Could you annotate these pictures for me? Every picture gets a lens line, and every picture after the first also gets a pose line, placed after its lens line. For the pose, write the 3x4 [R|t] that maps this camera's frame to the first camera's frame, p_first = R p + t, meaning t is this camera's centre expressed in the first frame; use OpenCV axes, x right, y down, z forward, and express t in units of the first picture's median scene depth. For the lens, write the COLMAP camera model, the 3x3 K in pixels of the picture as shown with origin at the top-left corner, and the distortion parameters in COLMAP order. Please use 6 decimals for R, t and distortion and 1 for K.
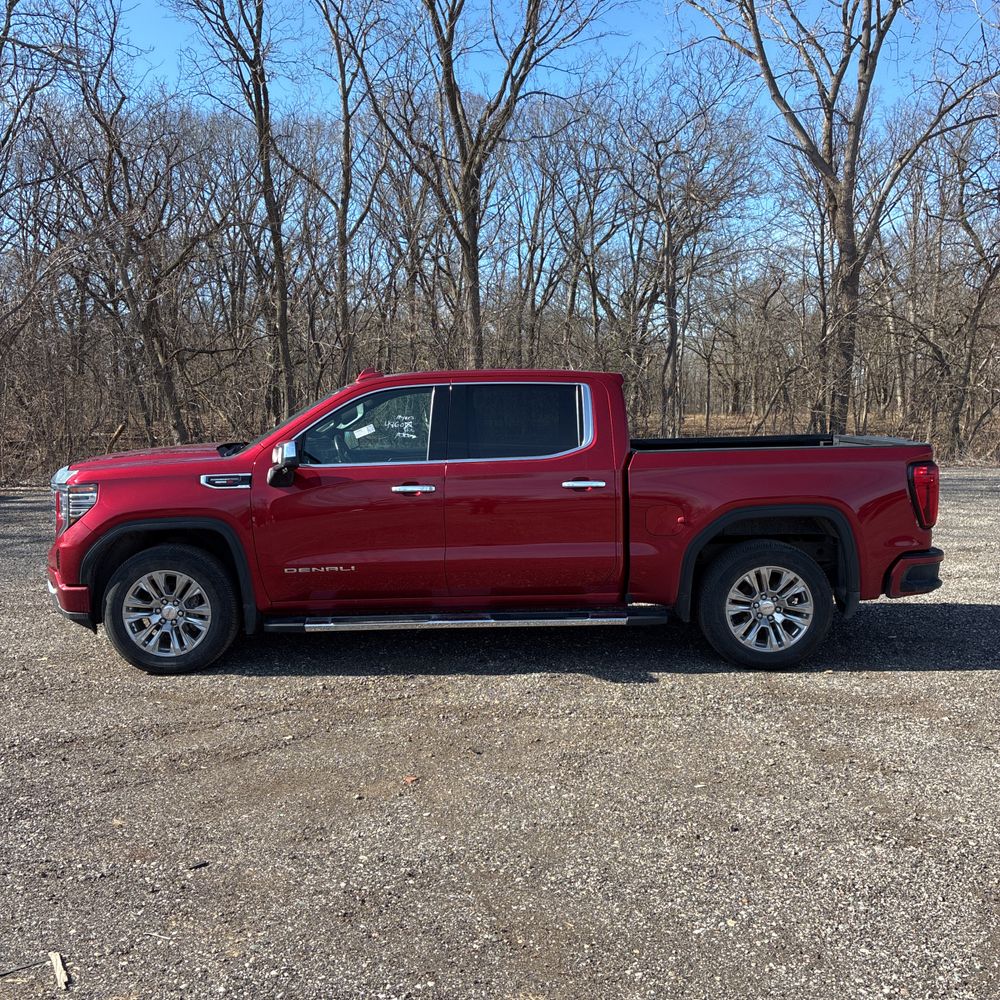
lens RADIAL K [[1017.6, 0, 485.0], [0, 1017.6, 501.2], [0, 0, 1]] dist [0.040787, -0.037682]
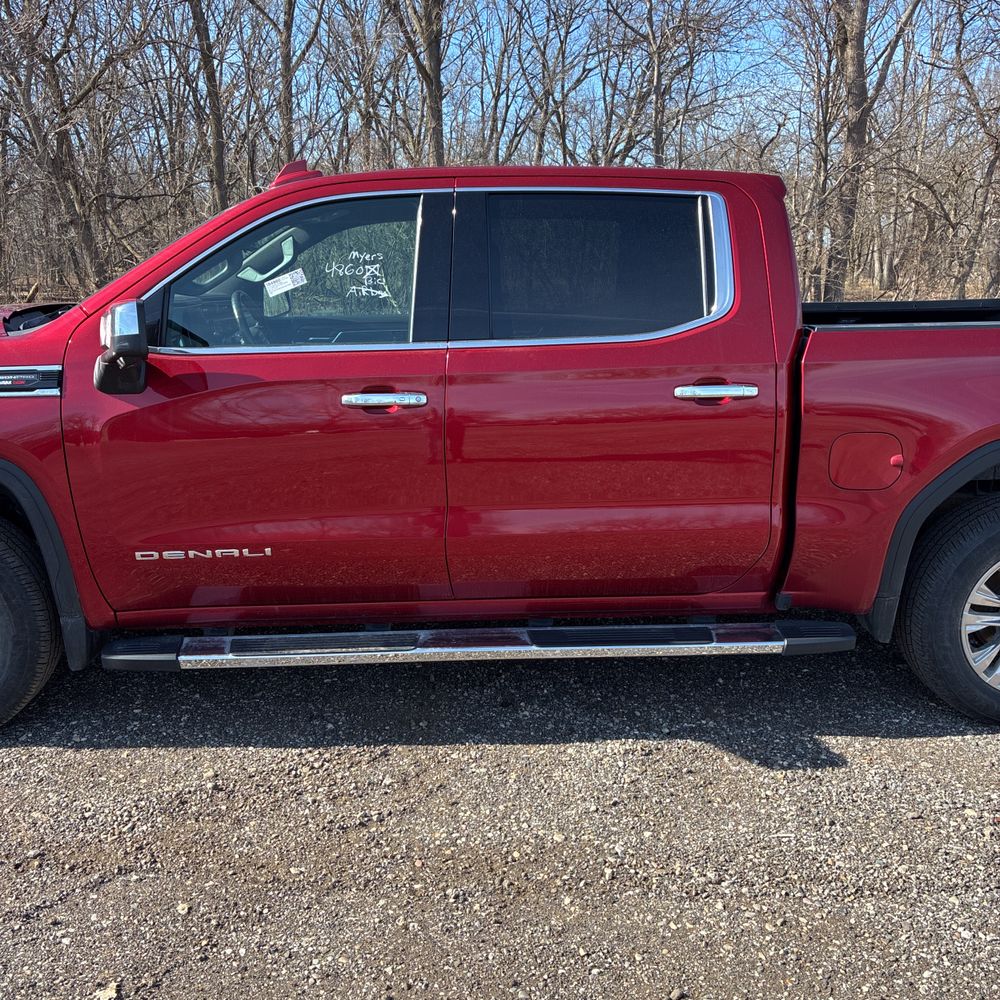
lens RADIAL K [[1017.6, 0, 485.0], [0, 1017.6, 501.2], [0, 0, 1]] dist [0.040787, -0.037682]
pose [[0.999117, 0.000514, 0.042013, -0.040731], [-0.005946, 0.991591, 0.129273, -0.027103], [-0.041593, -0.129408, 0.990719, 0.475821]]
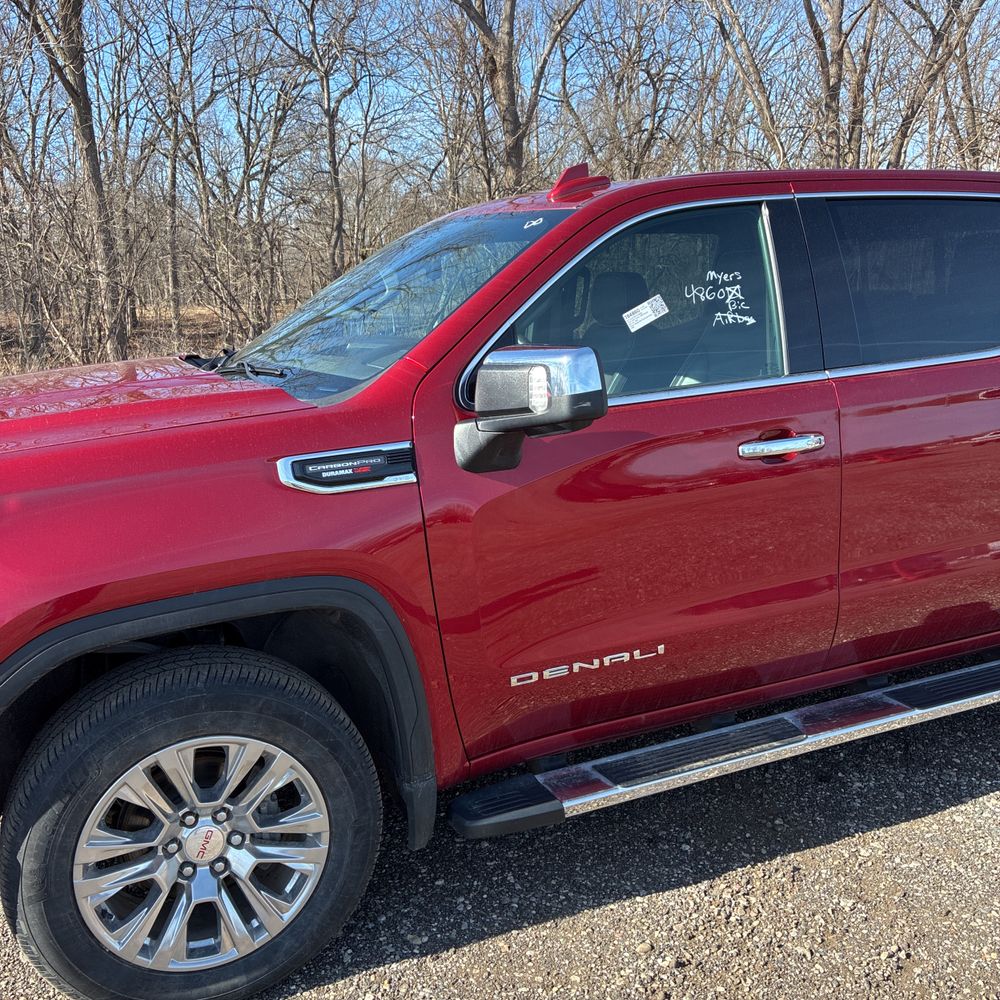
lens RADIAL K [[1017.6, 0, 485.0], [0, 1017.6, 501.2], [0, 0, 1]] dist [0.040787, -0.037682]
pose [[0.922192, -0.107185, 0.371583, -0.339081], [0.067495, 0.990686, 0.118259, -0.046831], [-0.380798, -0.083977, 0.920837, 0.640995]]
